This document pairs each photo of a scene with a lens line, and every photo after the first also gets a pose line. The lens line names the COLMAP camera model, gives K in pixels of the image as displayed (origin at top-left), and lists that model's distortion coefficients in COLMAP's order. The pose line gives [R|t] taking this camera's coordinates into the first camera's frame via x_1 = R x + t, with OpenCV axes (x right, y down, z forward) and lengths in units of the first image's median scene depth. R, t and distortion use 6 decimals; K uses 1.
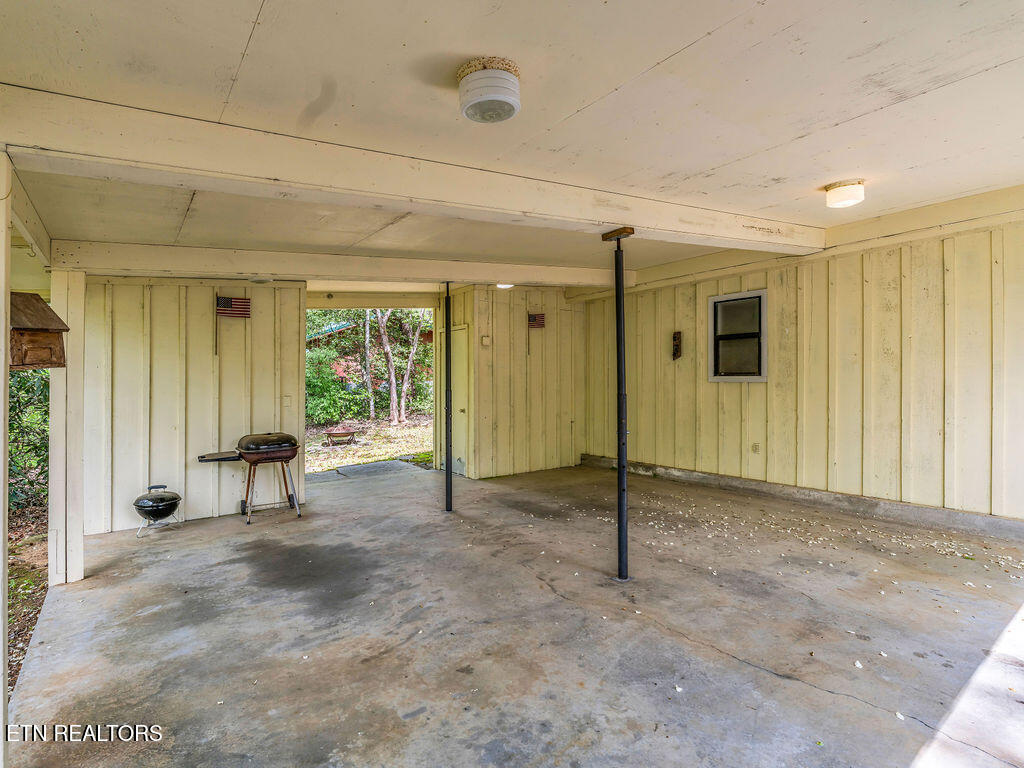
lens RADIAL K [[540.2, 0, 512.0], [0, 540.2, 384.0], [0, 0, 1]] dist [-0.005141, 0.002287]
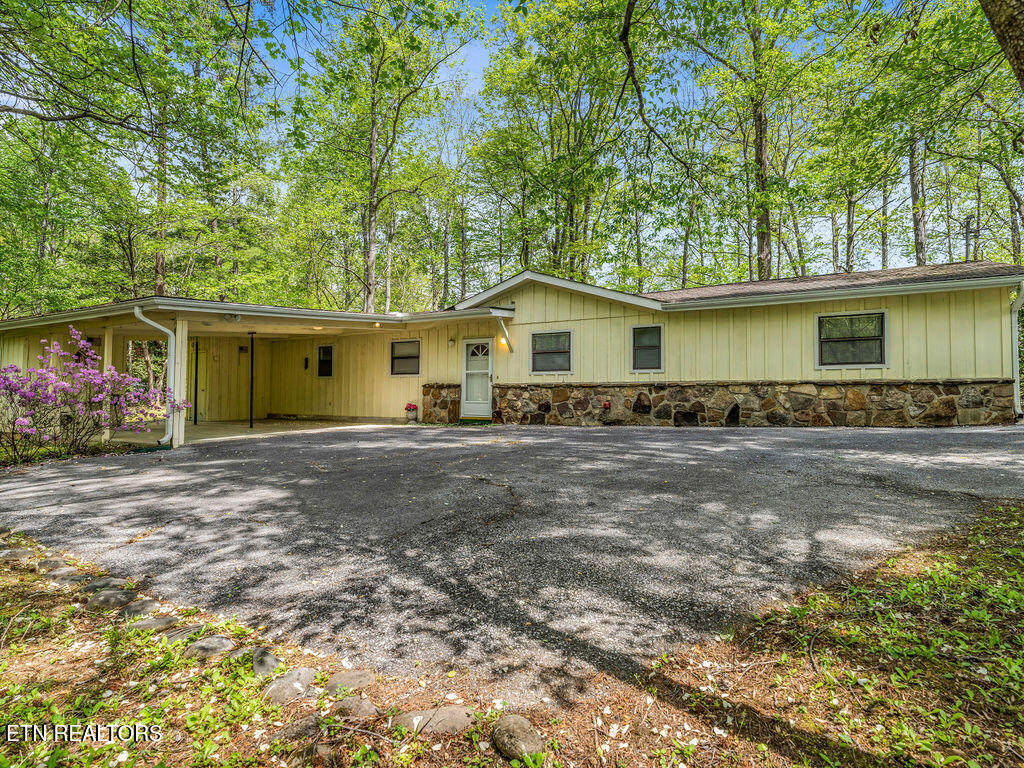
lens RADIAL K [[528.4, 0, 512.0], [0, 528.4, 384.0], [0, 0, 1]] dist [-0.012940, 0.000688]
pose [[0.907774, 0.017249, 0.419105, 0.176629], [-0.007632, 0.999668, -0.024612, 0.078820], [-0.419390, 0.019144, 0.907604, -1.705184]]
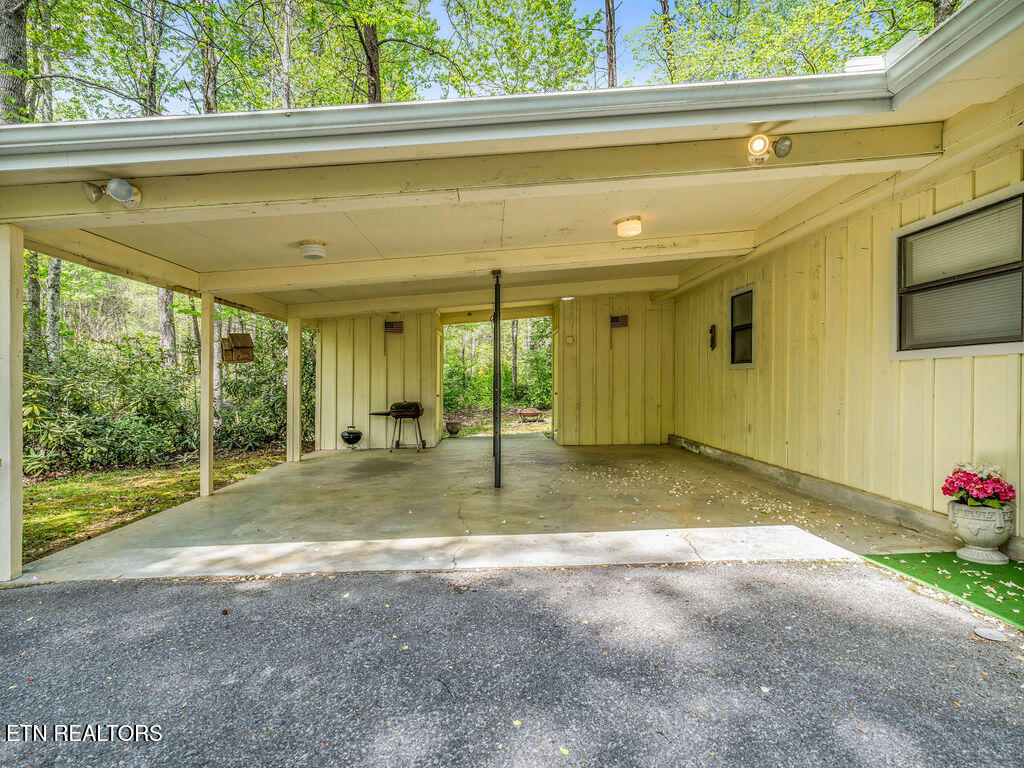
lens RADIAL K [[528.4, 0, 512.0], [0, 528.4, 384.0], [0, 0, 1]] dist [-0.012940, 0.000688]
pose [[0.835380, 0.006942, -0.549629, 0.630718], [-0.004451, 0.999973, 0.005865, 0.023202], [0.549655, -0.002453, 0.835388, -0.166904]]
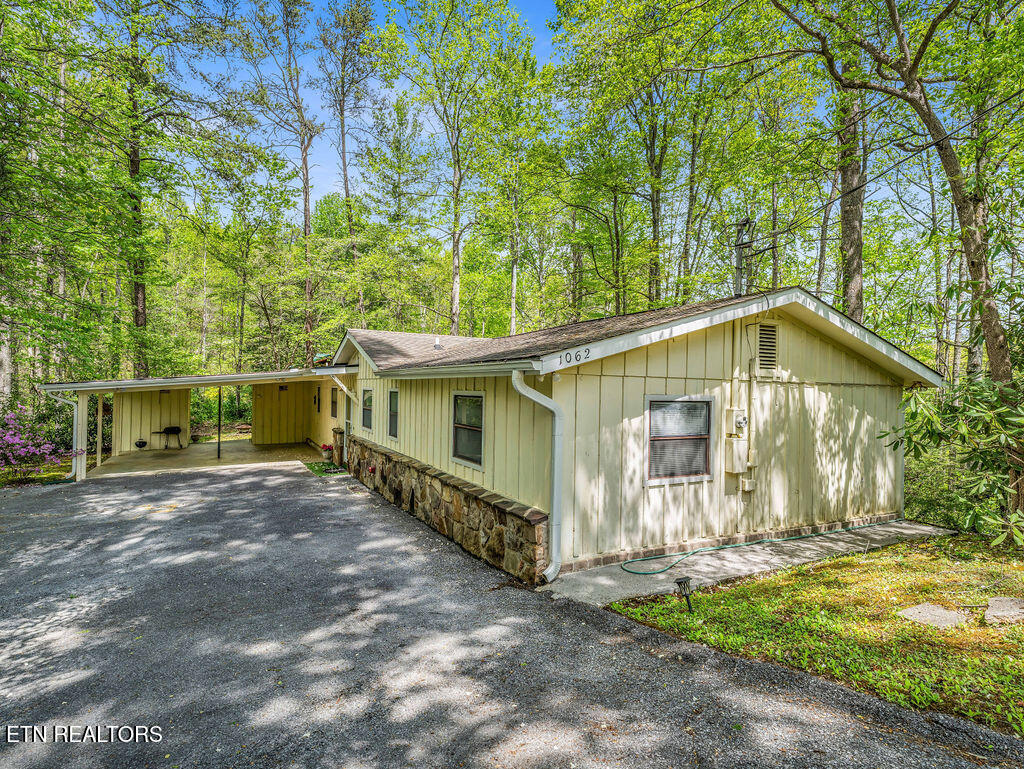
lens RADIAL K [[540.2, 0, 512.0], [0, 540.2, 384.5], [0, 0, 1]] dist [-0.005141, 0.002287]
pose [[0.988651, 0.017628, -0.149192, 2.007626], [-0.017718, 0.999843, 0.000729, -0.199591], [0.149182, 0.001922, 0.988808, -1.917221]]
